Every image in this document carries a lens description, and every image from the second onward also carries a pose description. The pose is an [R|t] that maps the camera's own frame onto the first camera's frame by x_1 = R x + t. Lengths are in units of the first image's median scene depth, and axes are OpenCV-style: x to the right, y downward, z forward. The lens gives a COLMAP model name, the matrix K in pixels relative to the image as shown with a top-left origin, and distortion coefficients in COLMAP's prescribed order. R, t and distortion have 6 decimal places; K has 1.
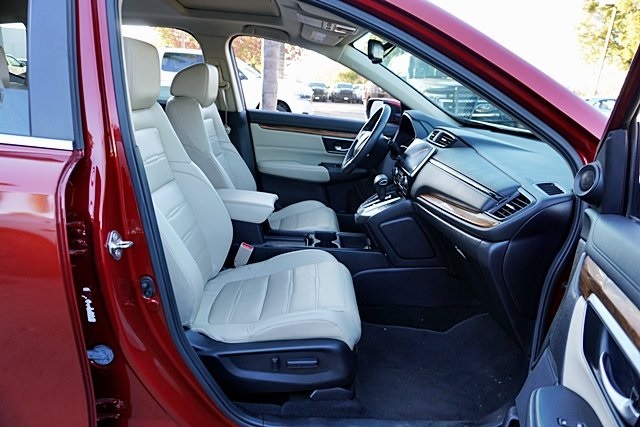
lens RADIAL K [[425.2, 0, 318.4], [0, 425.2, 212.8], [0, 0, 1]] dist [-0.047378, 0.034769]
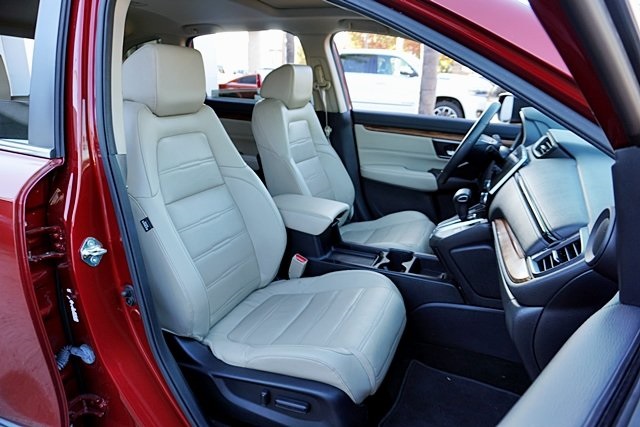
lens RADIAL K [[425.2, 0, 321.9], [0, 425.2, 214.8], [0, 0, 1]] dist [-0.047378, 0.034769]
pose [[0.914965, 0.075325, -0.396440, 0.233008], [-0.071676, 0.997138, 0.024035, -0.041767], [0.397116, 0.006424, 0.917746, 0.158666]]
